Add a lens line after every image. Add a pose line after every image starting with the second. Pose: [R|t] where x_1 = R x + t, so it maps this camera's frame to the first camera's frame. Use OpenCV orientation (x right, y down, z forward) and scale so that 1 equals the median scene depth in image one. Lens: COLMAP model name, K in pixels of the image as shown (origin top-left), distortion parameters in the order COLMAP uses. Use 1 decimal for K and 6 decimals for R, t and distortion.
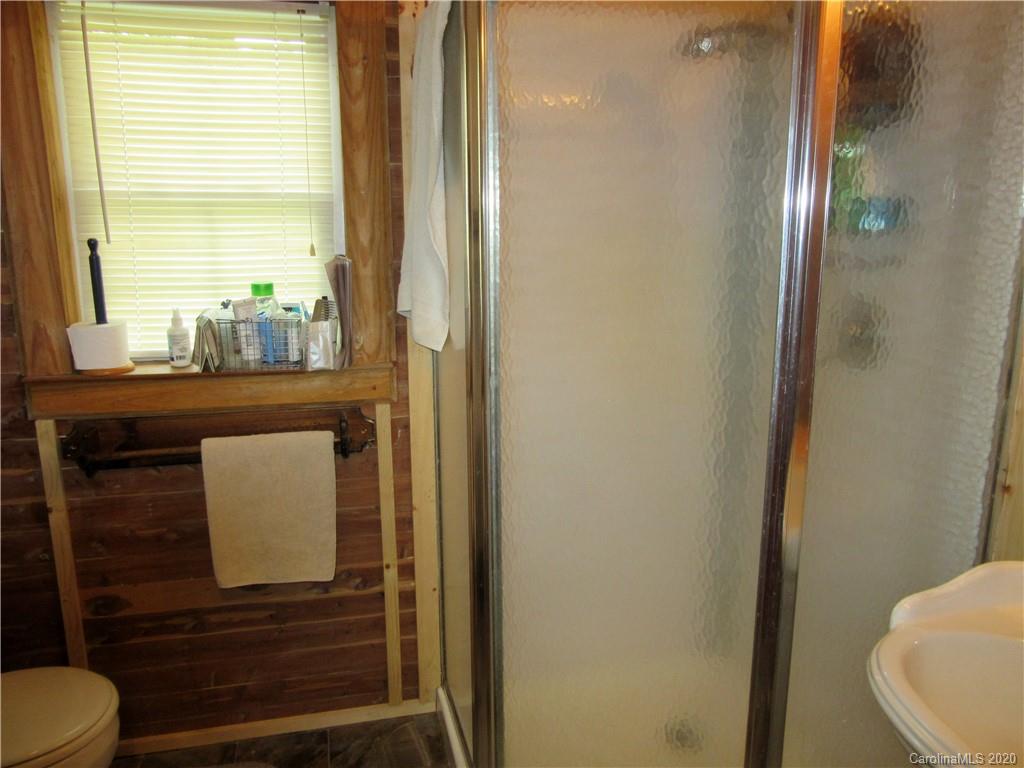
lens RADIAL K [[766.4, 0, 510.6], [0, 766.4, 381.4], [0, 0, 1]] dist [-0.039946, 0.030639]
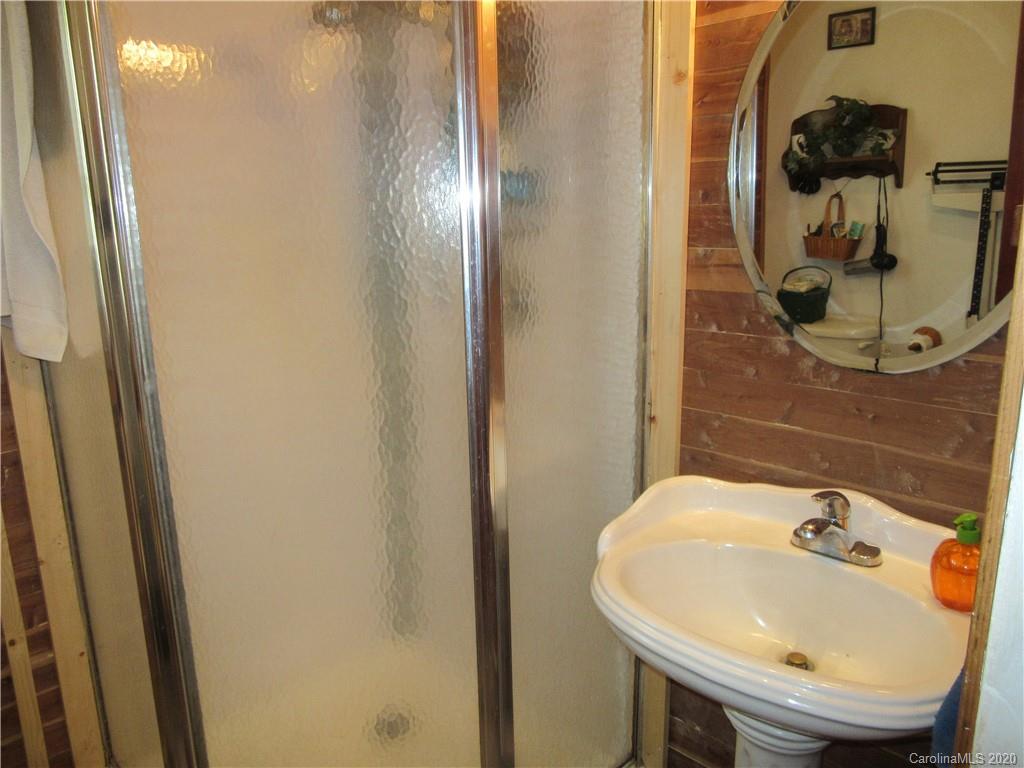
lens RADIAL K [[766.4, 0, 510.6], [0, 766.4, 381.4], [0, 0, 1]] dist [-0.039946, 0.030639]
pose [[0.862792, -0.123221, 0.490312, -0.092086], [0.124284, 0.991776, 0.030545, 0.019747], [-0.490044, 0.034584, 0.871012, 0.077575]]
